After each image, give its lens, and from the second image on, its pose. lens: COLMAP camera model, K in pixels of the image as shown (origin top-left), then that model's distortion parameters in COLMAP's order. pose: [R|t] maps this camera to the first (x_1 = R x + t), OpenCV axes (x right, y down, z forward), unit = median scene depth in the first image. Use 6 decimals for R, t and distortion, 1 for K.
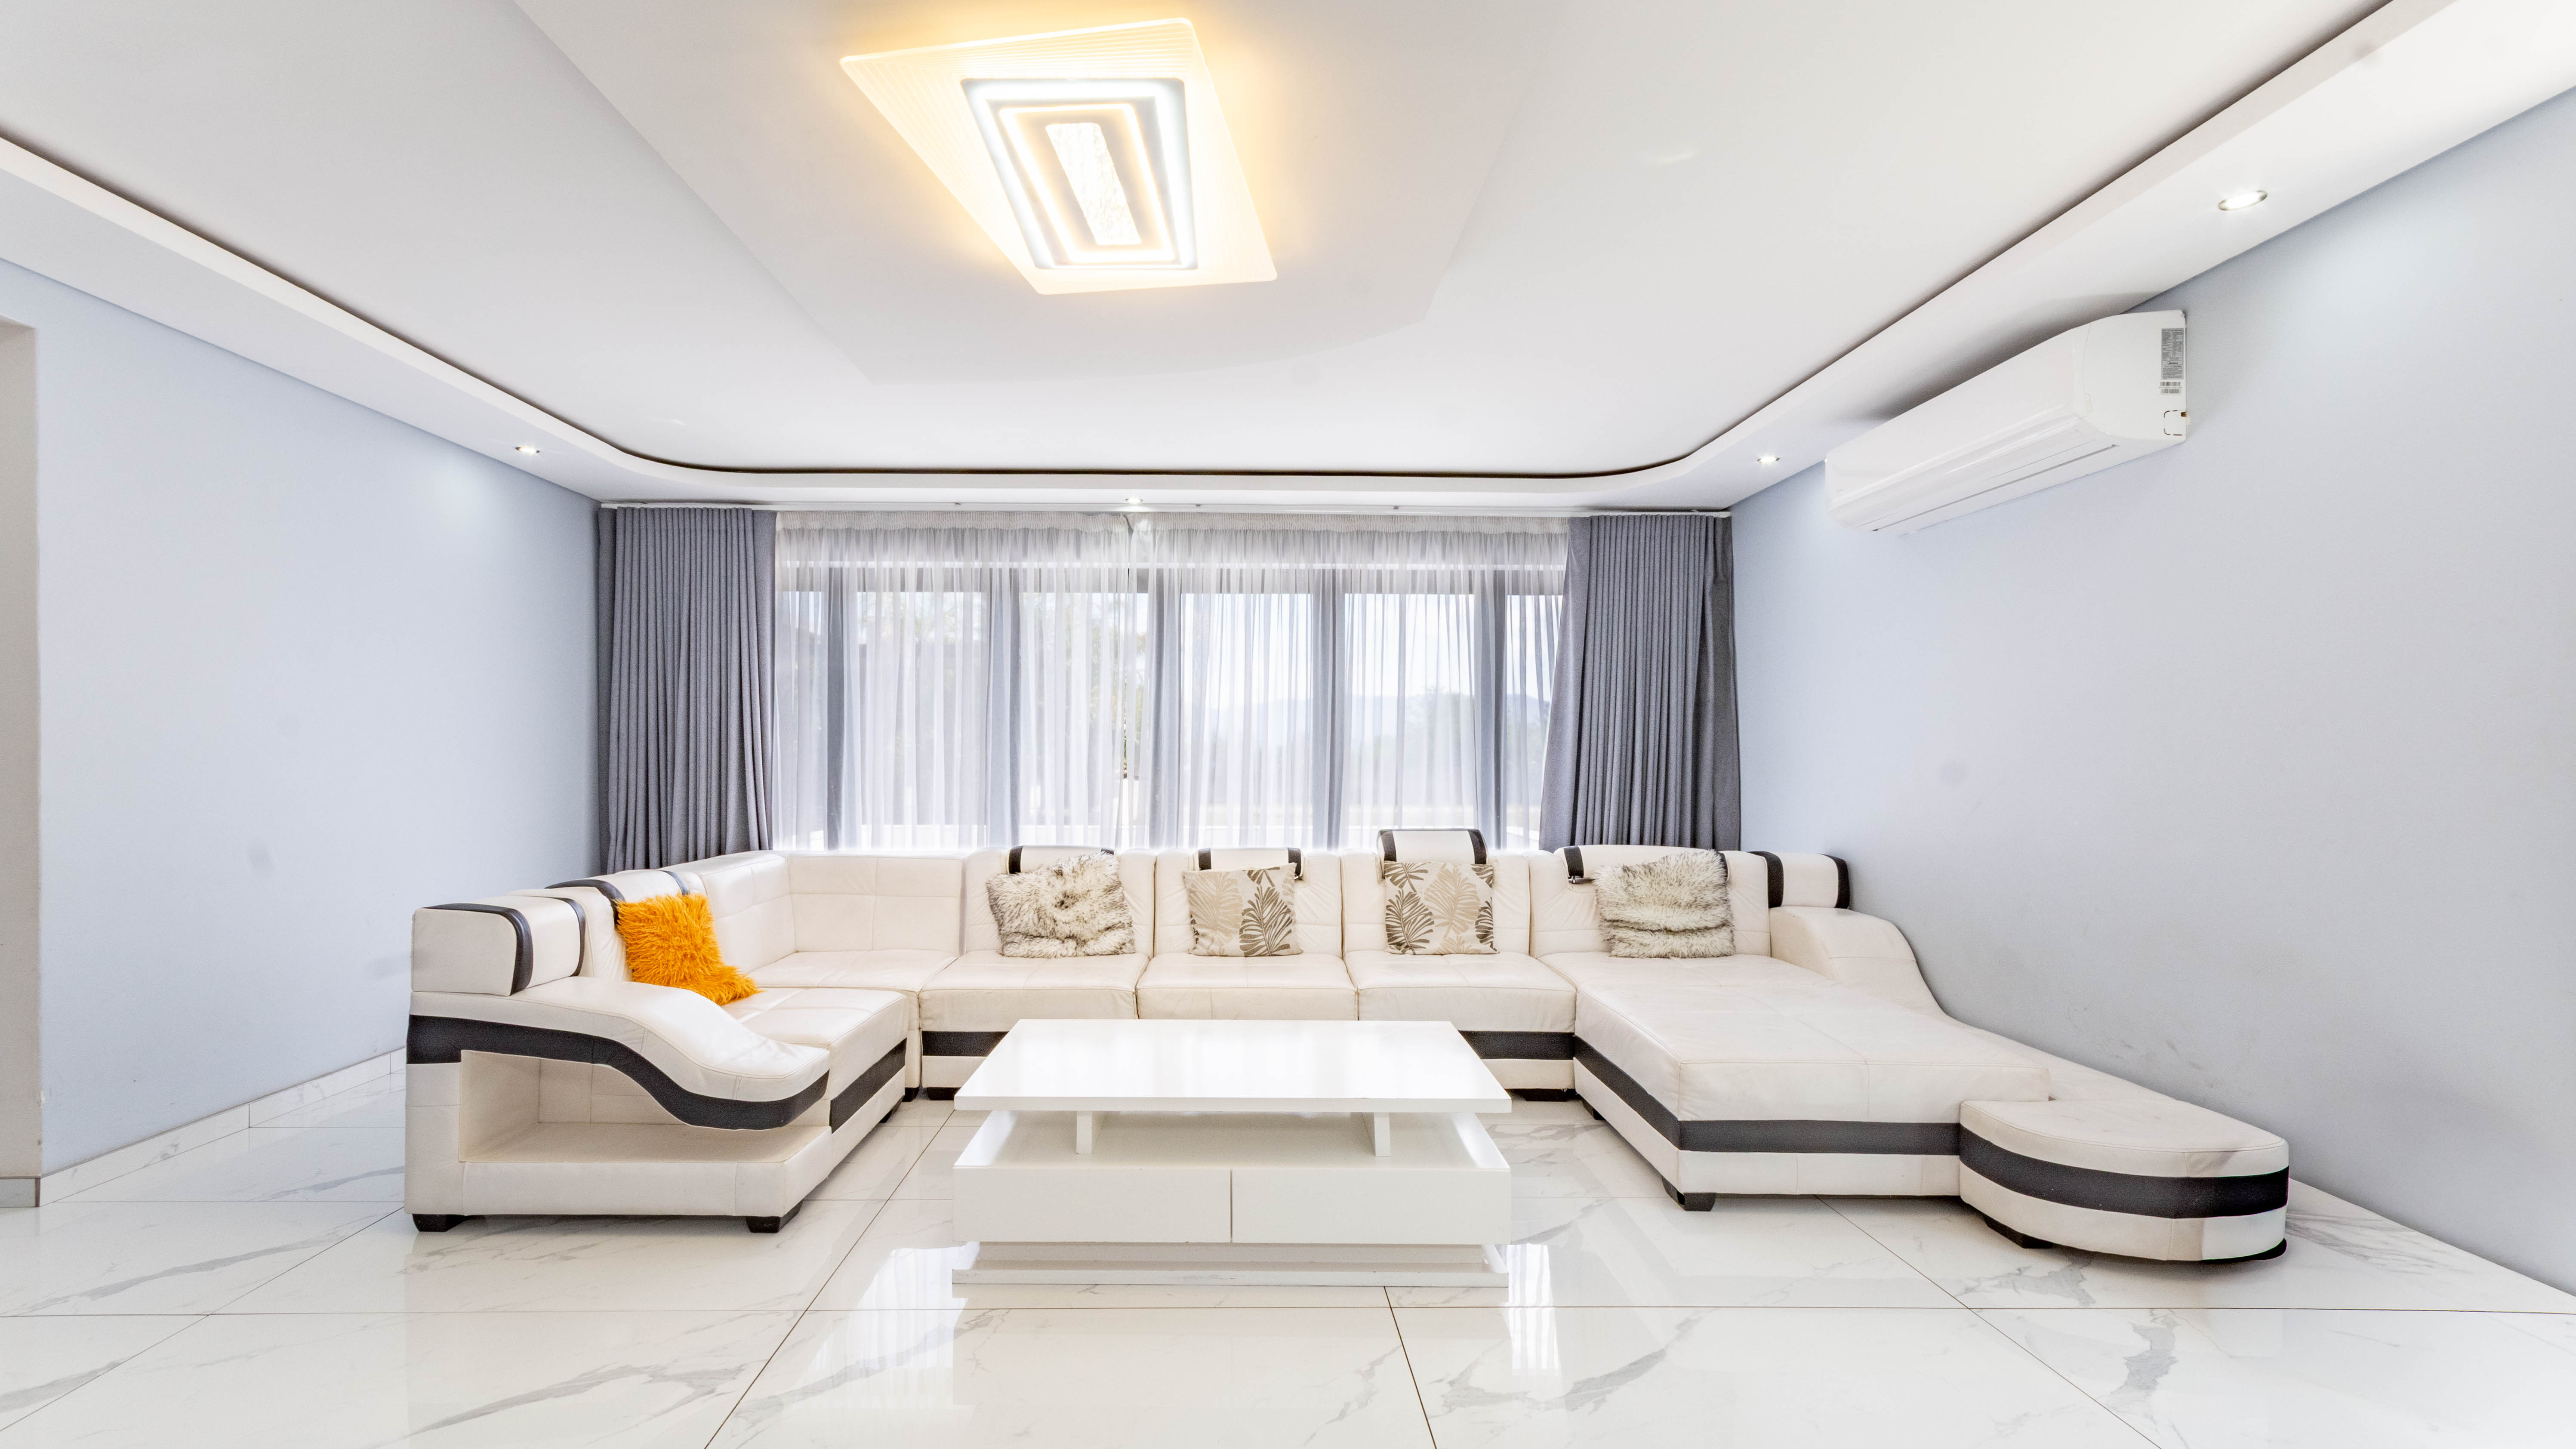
lens RADIAL K [[1087.4, 0, 1243.4], [0, 1087.4, 752.4], [0, 0, 1]] dist [-0.000097, 0.000139]
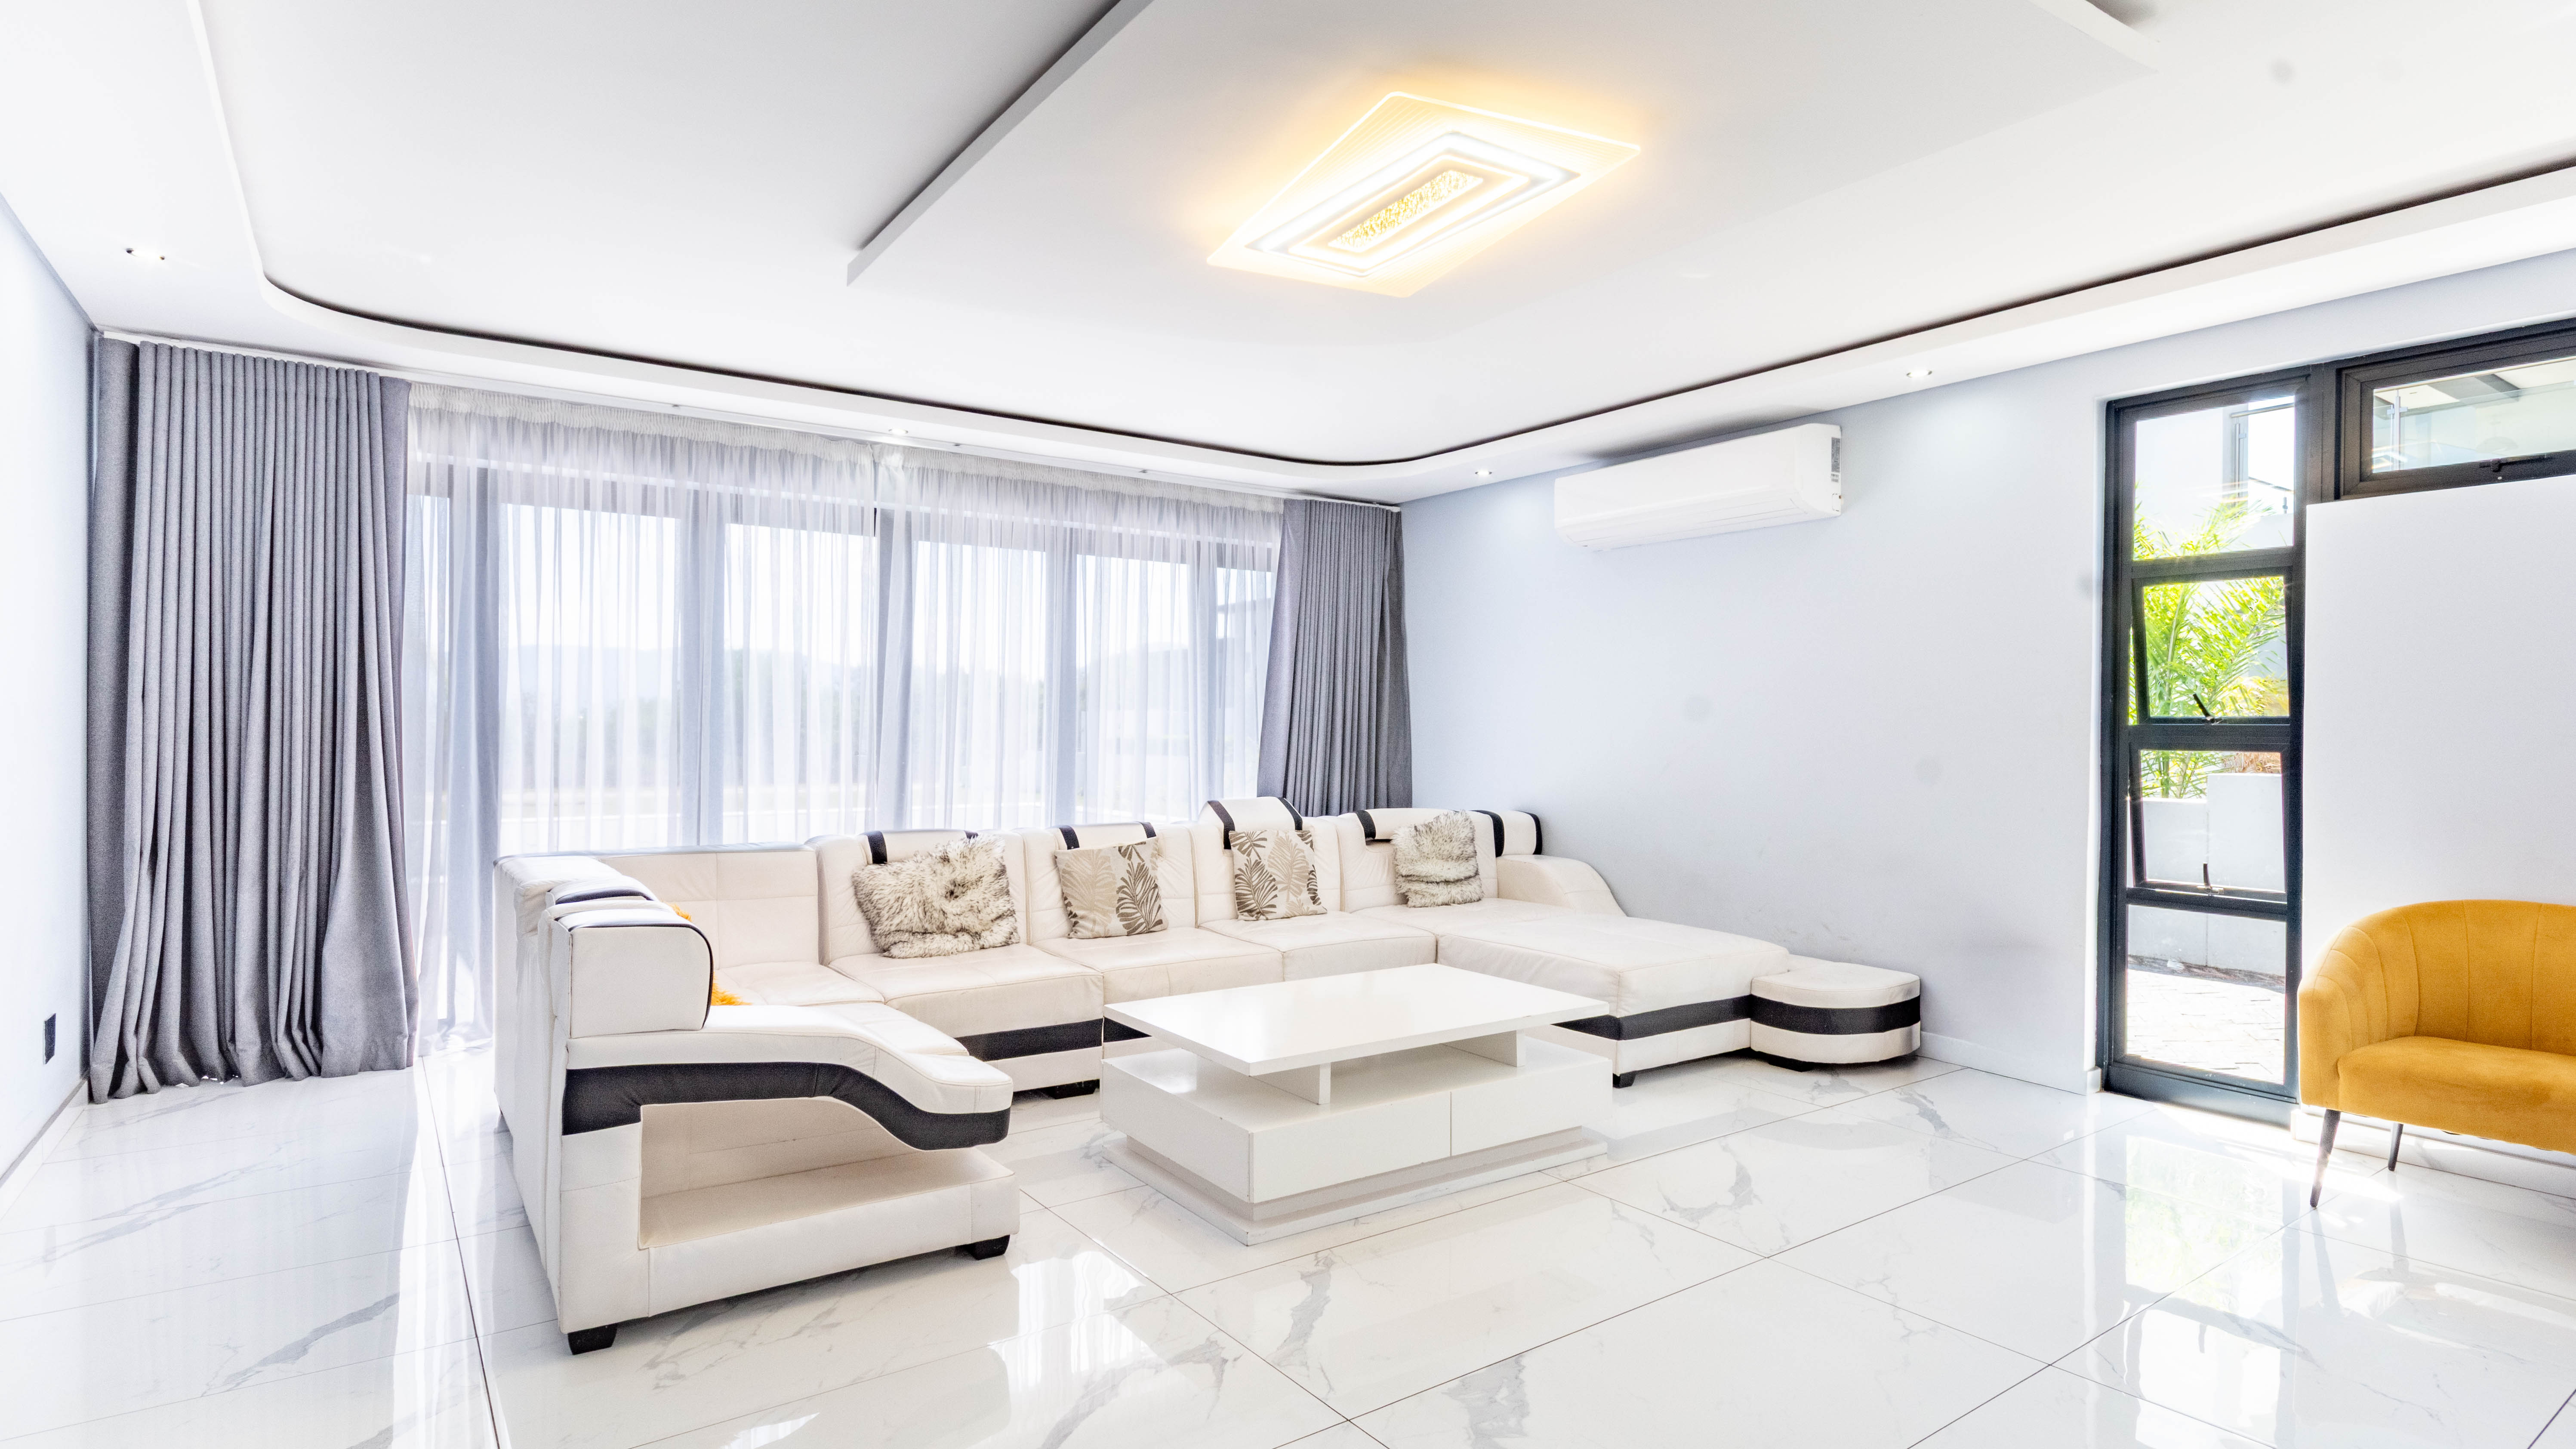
lens RADIAL K [[1276.4, 0, 1234.4], [0, 1276.4, 721.7], [0, 0, 1]] dist [0.000366, 0.000129]
pose [[0.836006, 0.004554, 0.548701, -0.527180], [-0.004822, 0.999988, -0.000952, -0.001093], [-0.548698, -0.001850, 0.836018, 0.003607]]
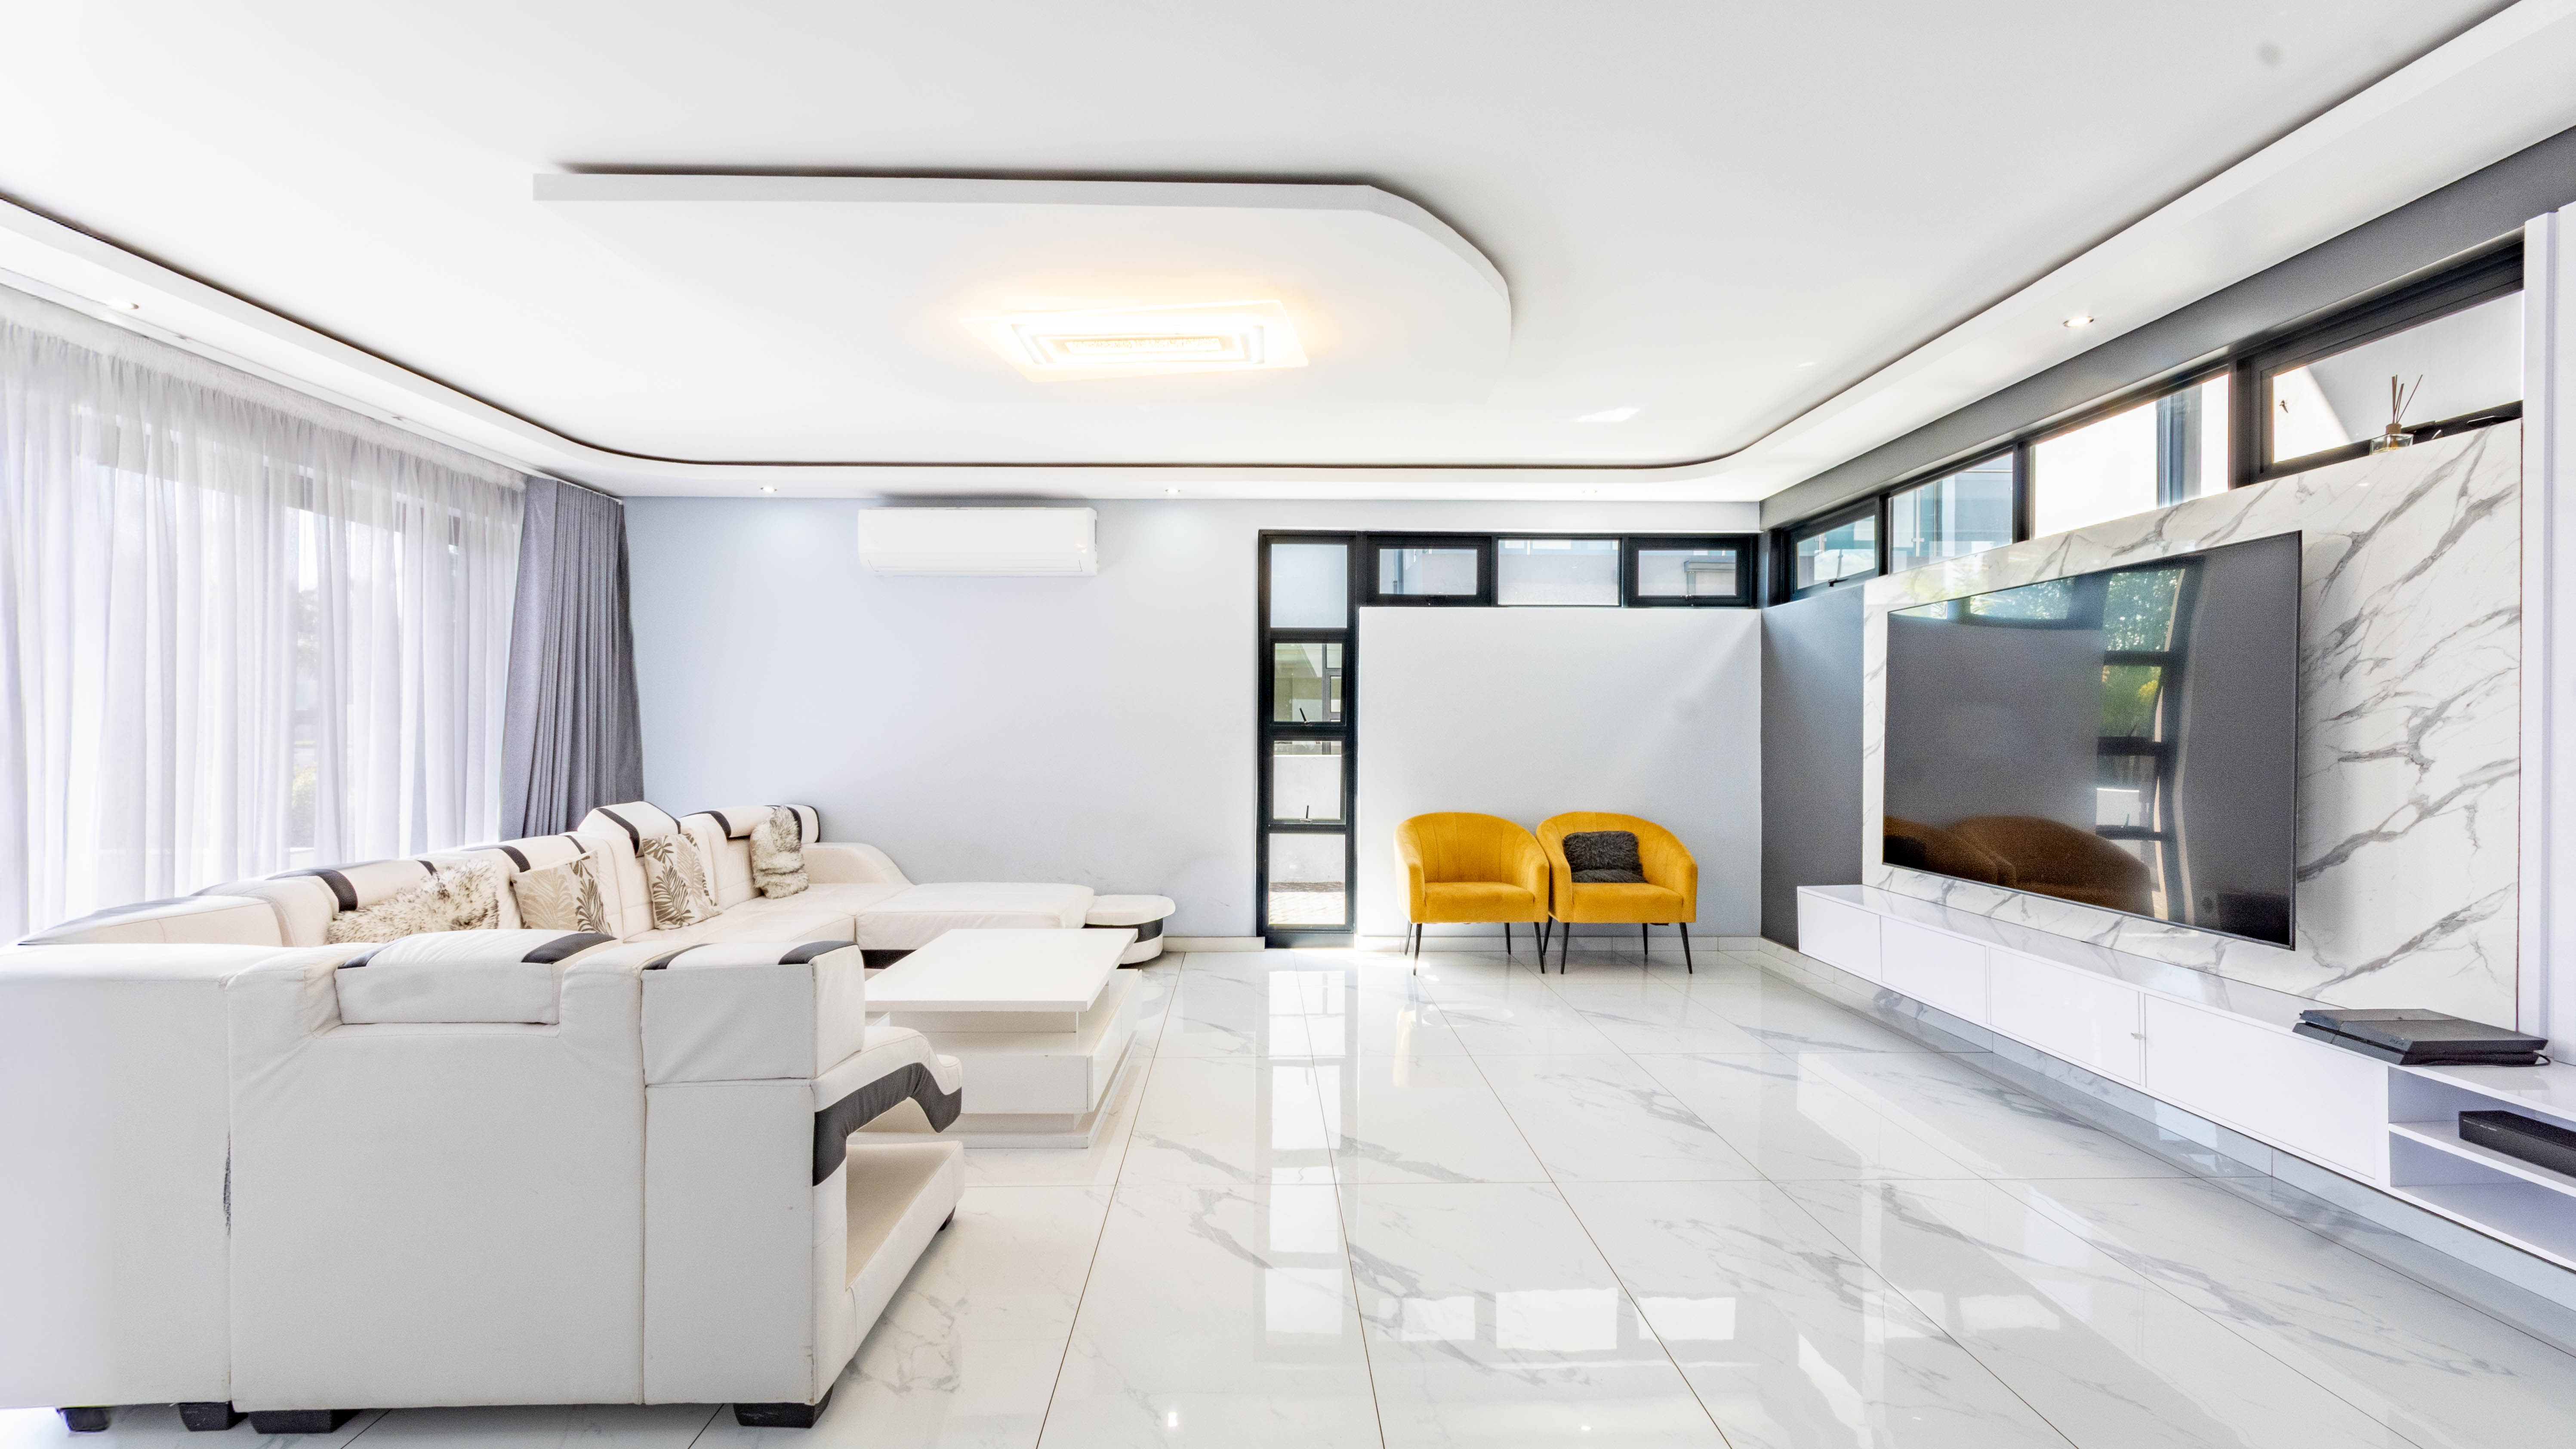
lens RADIAL K [[1156.1, 0, 1316.2], [0, 1156.1, 731.5], [0, 0, 1]] dist [0.001079, 0.000052]
pose [[-0.010368, -0.004681, 0.999935, -0.910486], [-0.005200, 0.999976, 0.004627, -0.002826], [-0.999933, -0.005152, -0.010392, 0.421503]]
